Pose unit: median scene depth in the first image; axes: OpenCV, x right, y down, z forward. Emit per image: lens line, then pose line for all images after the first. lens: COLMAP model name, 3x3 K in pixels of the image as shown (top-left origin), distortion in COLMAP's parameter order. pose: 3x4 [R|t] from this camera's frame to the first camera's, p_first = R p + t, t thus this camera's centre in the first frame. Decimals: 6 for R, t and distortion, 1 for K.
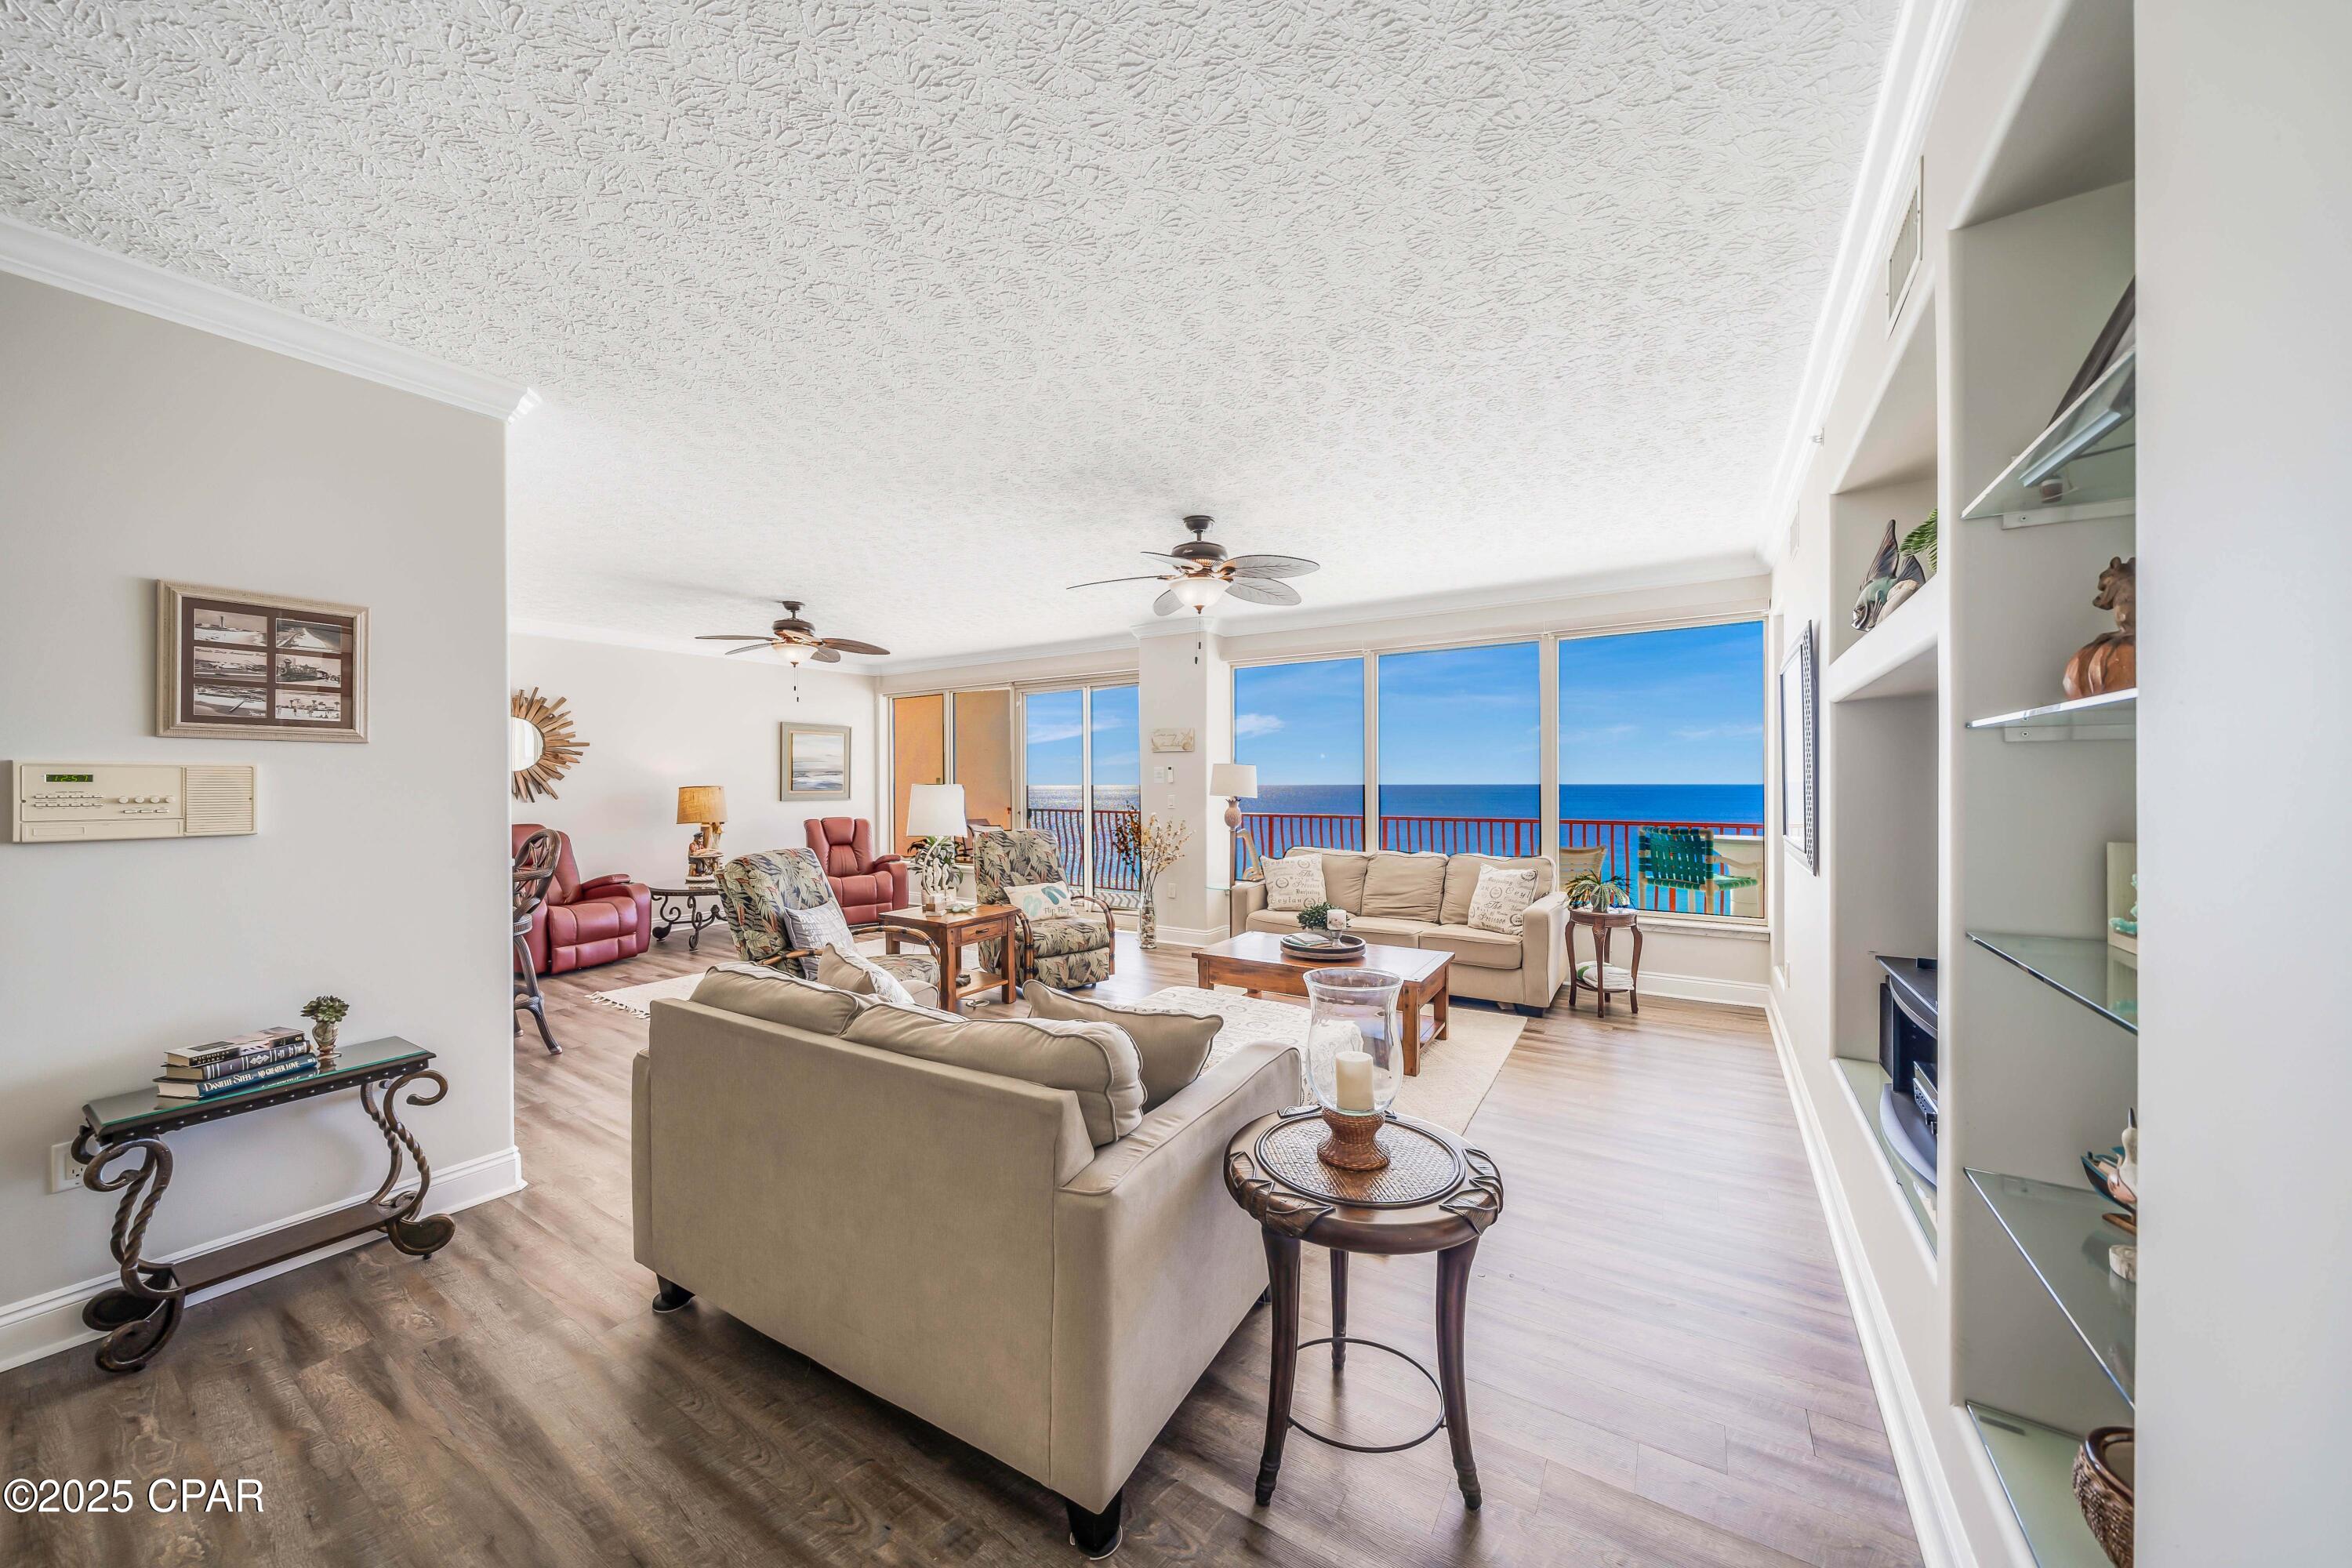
lens RADIAL K [[821.3, 0, 1184.5], [0, 821.3, 783.8], [0, 0, 1]] dist [0.000593, -0.000052]
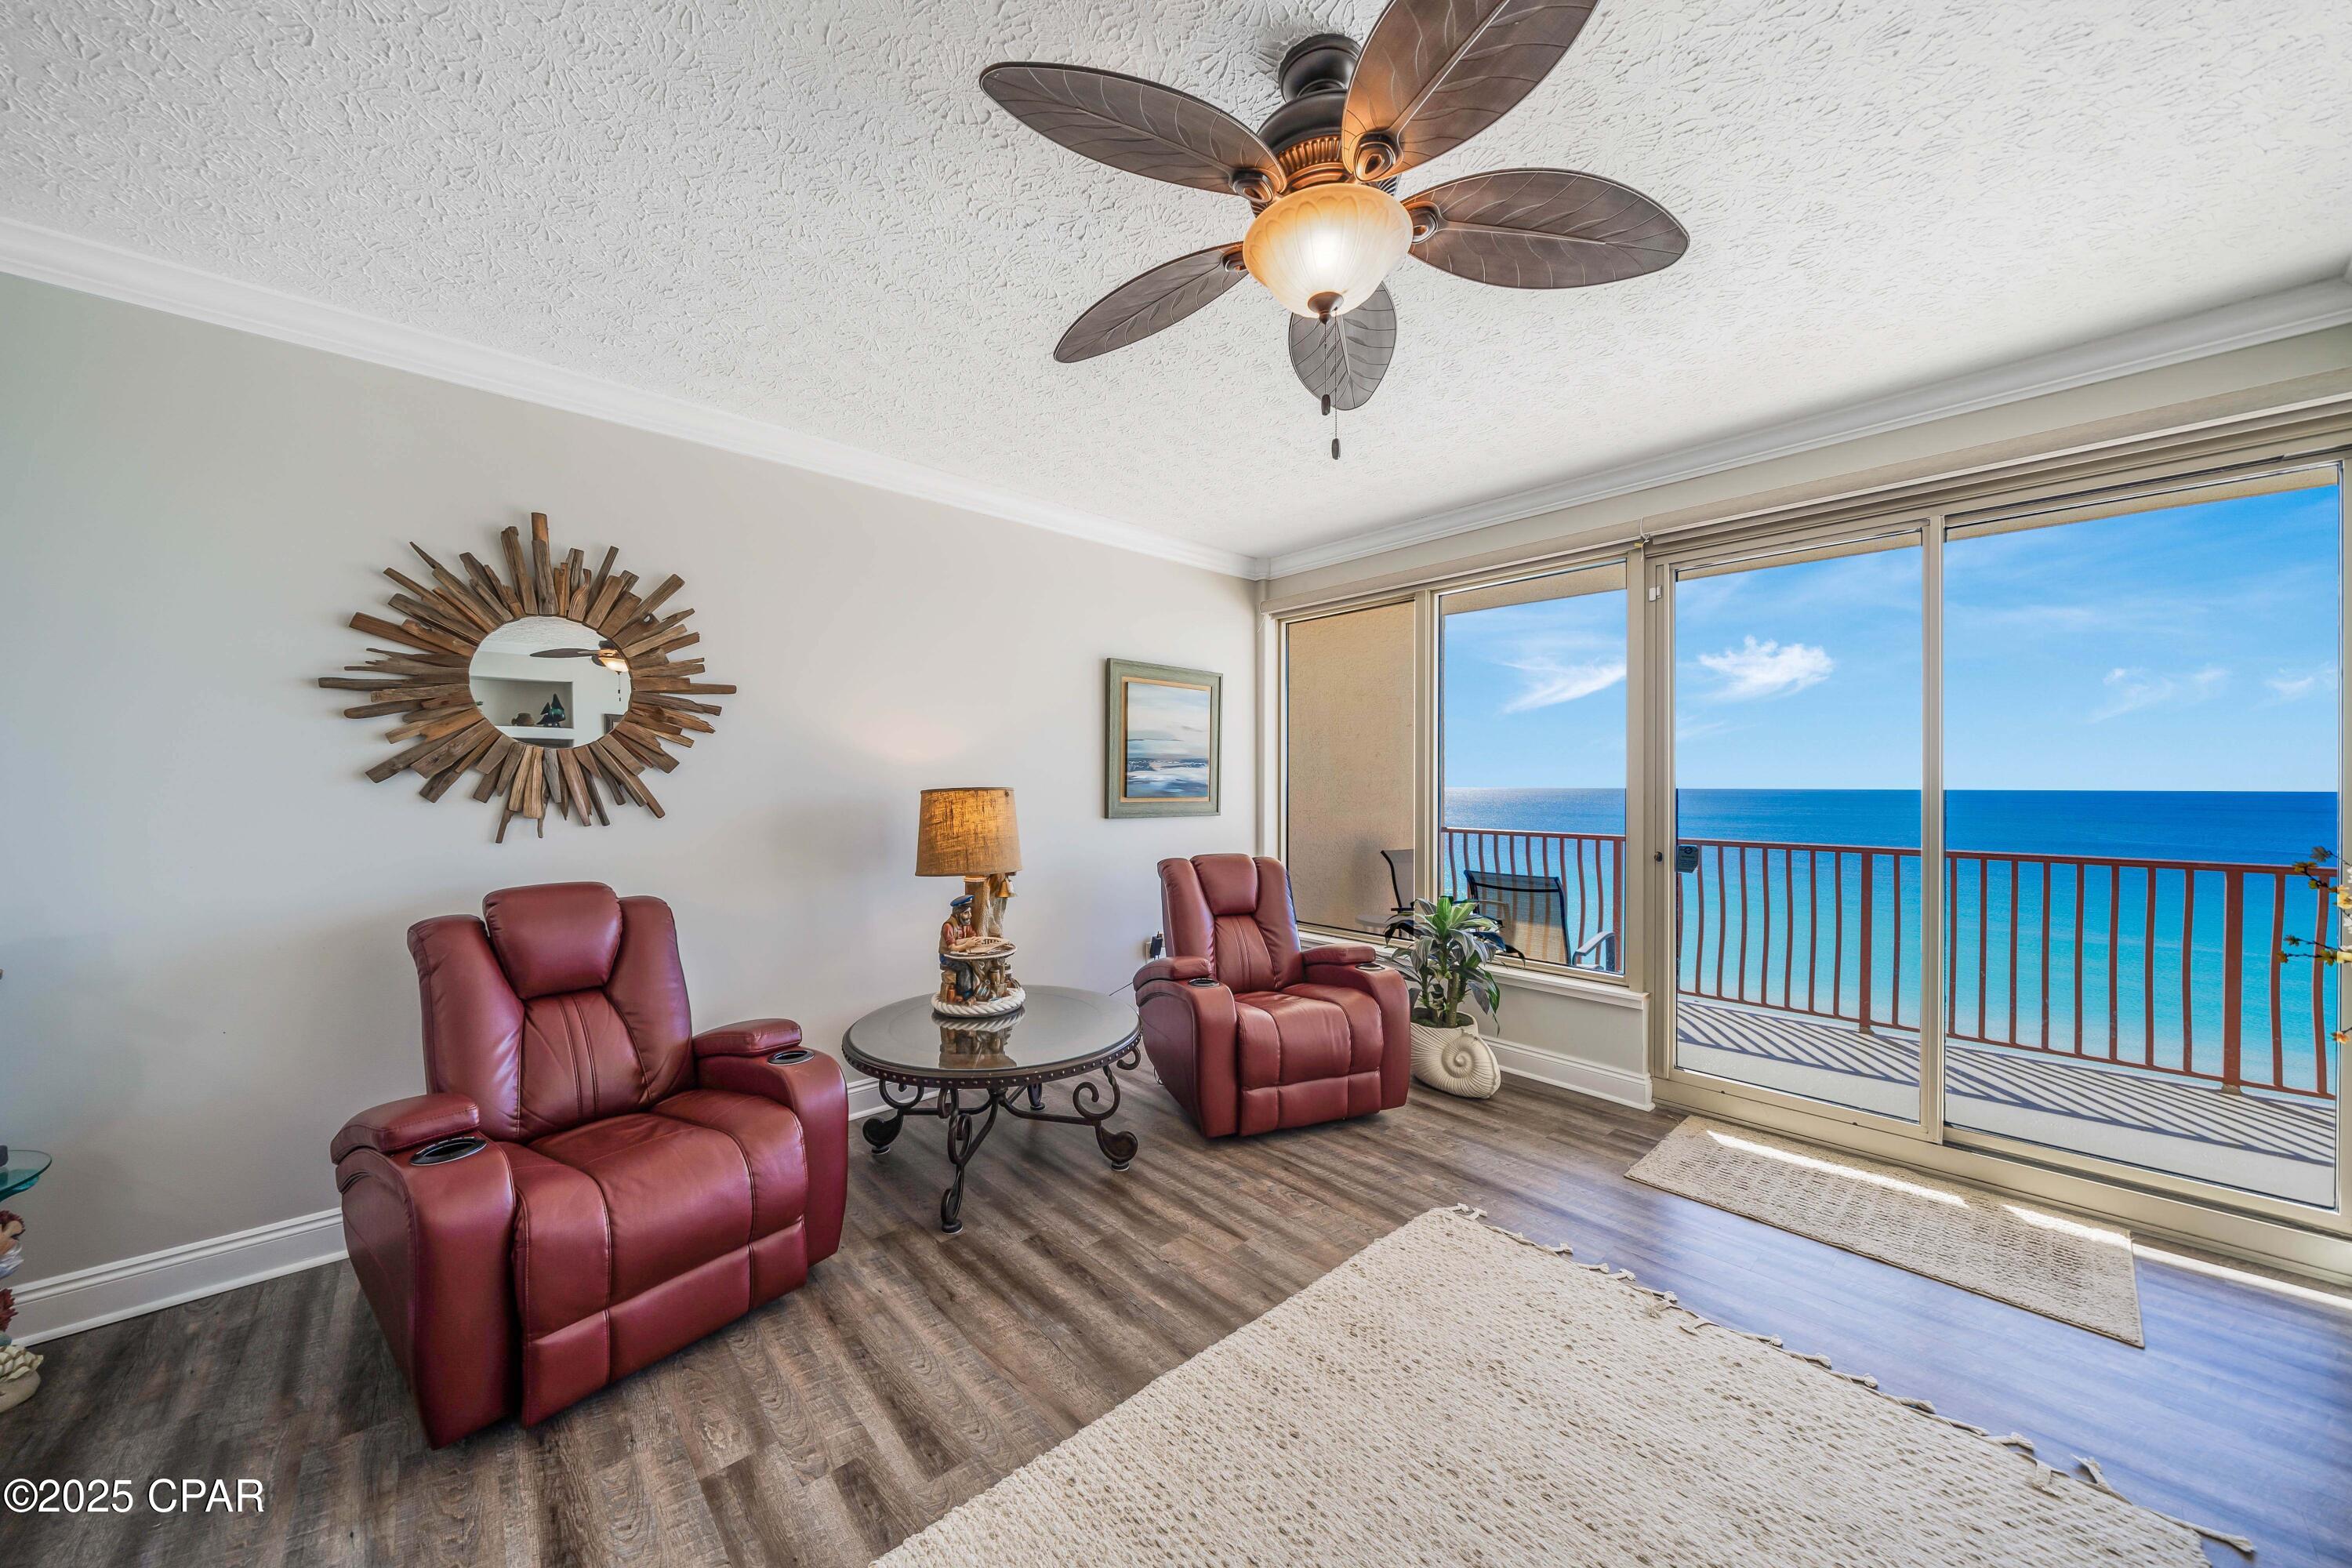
lens RADIAL K [[821.3, 0, 1172.8], [0, 821.3, 788.3], [0, 0, 1]] dist [0.000593, -0.000052]
pose [[0.961903, -0.000423, -0.273390, -0.371889], [0.000181, 1.000000, -0.000912, 0.003856], [0.273391, 0.000828, 0.961903, 0.624207]]
